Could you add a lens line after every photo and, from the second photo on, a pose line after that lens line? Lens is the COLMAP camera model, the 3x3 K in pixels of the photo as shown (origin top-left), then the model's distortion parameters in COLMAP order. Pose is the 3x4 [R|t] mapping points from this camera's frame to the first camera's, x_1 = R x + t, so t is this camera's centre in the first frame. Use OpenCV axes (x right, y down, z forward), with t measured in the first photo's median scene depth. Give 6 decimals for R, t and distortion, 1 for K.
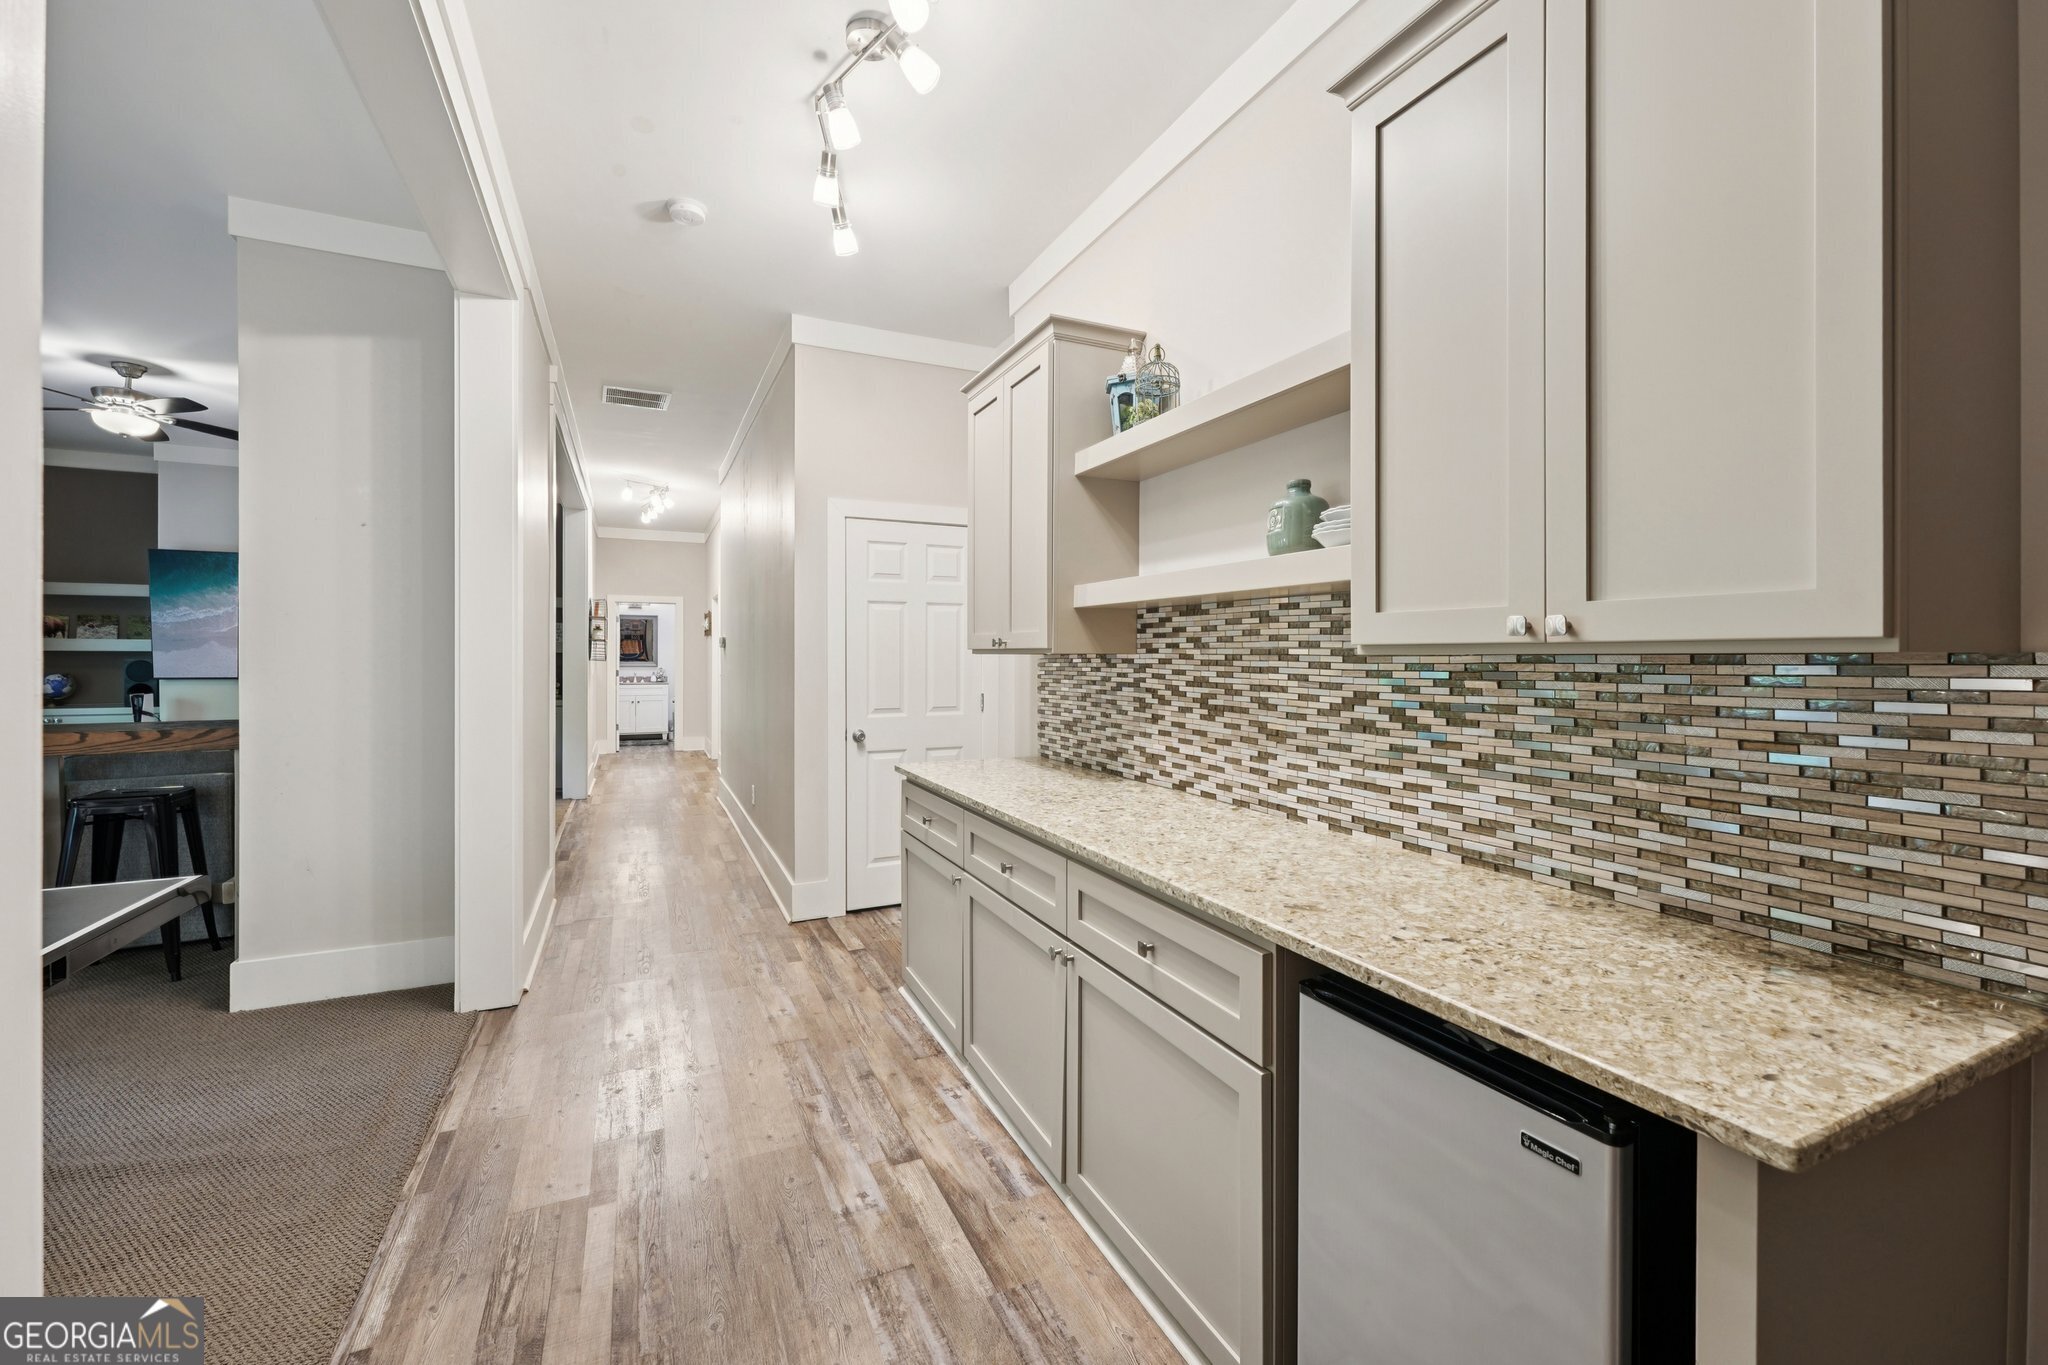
lens RADIAL K [[835.2, 0, 1024.3], [0, 835.2, 656.5], [0, 0, 1]] dist [0.003495, -0.000408]
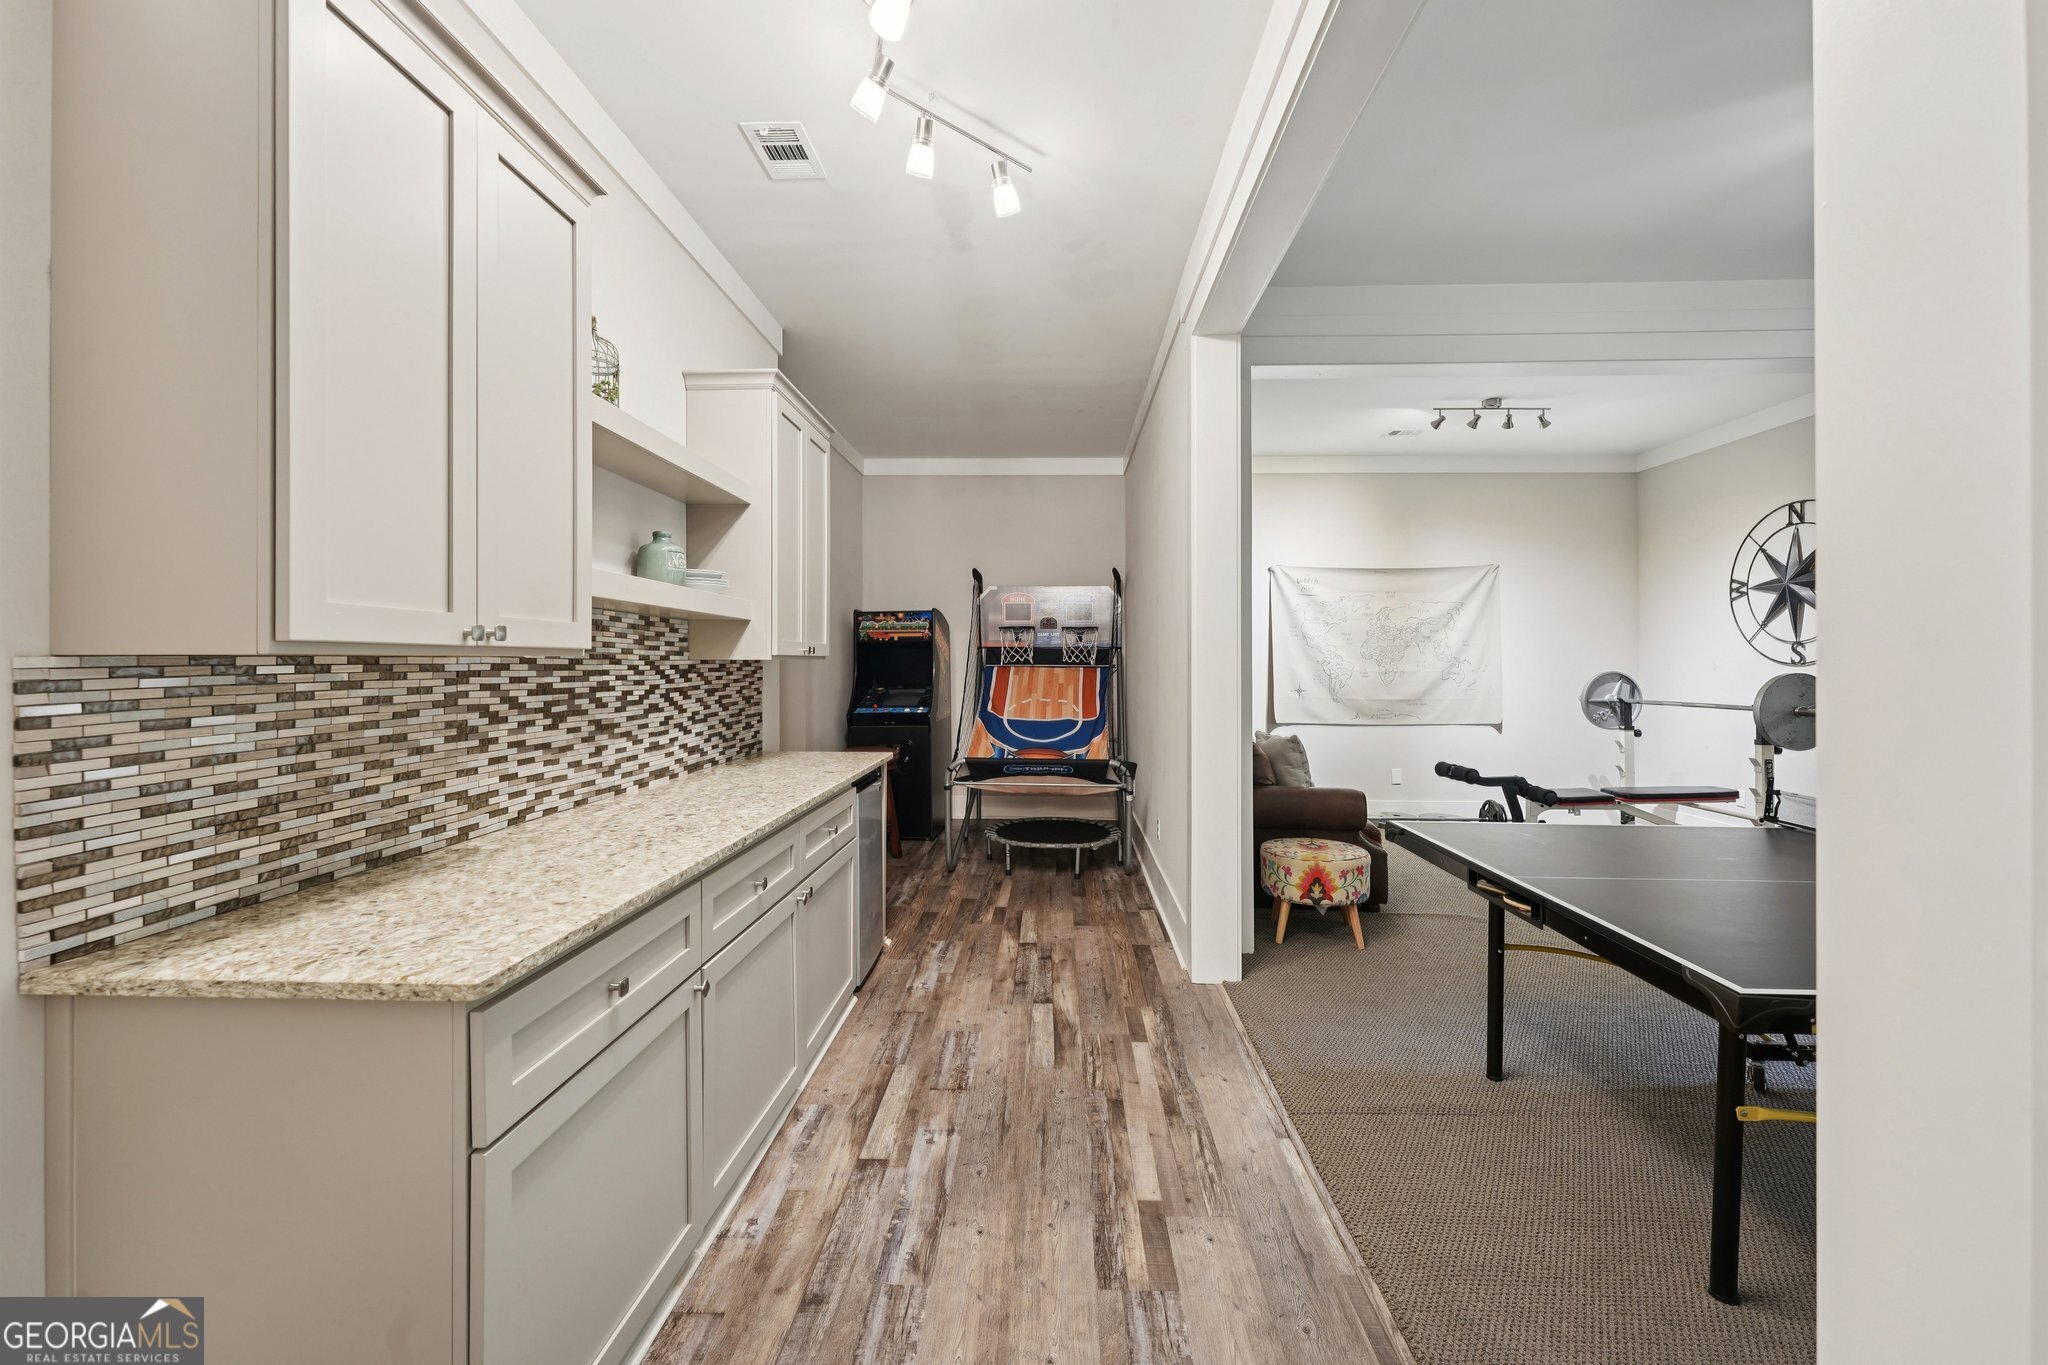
lens RADIAL K [[835.2, 0, 1036.8], [0, 835.2, 656.2], [0, 0, 1]] dist [0.003495, -0.000408]
pose [[-0.895799, 0.000484, 0.444459, -0.737087], [-0.001909, 0.999986, -0.004936, -0.001609], [-0.444455, -0.005270, -0.895785, 1.747079]]
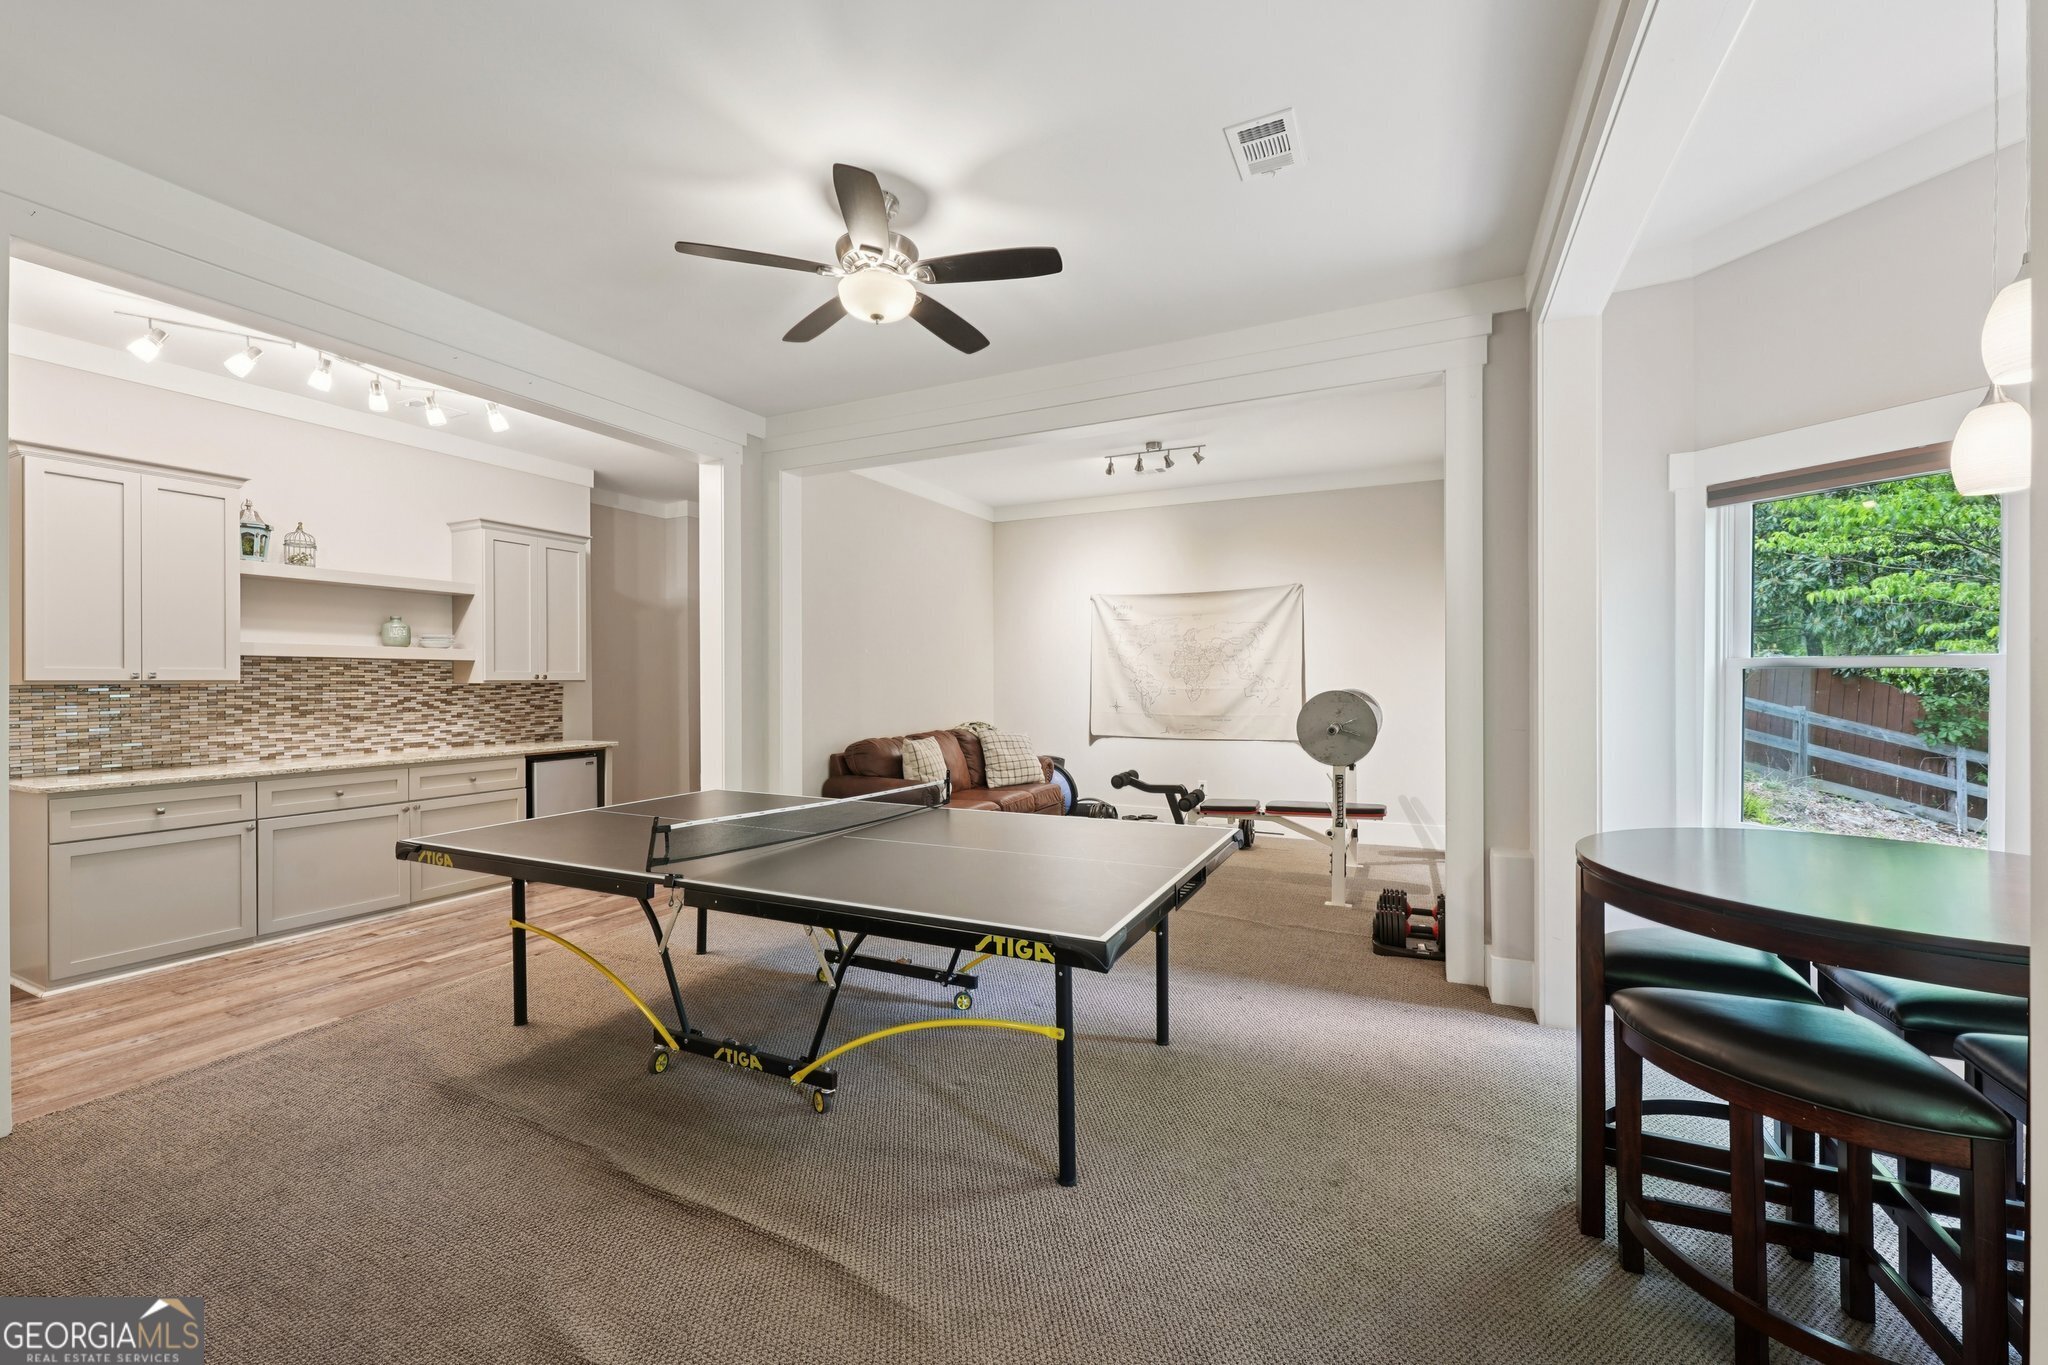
lens RADIAL K [[835.2, 0, 1024.6], [0, 835.2, 675.6], [0, 0, 1]] dist [0.003495, -0.000408]
pose [[-0.635988, 0.005686, 0.771678, -2.601548], [0.004793, 0.999983, -0.003419, -0.007996], [-0.771684, 0.001524, -0.636004, 1.028726]]
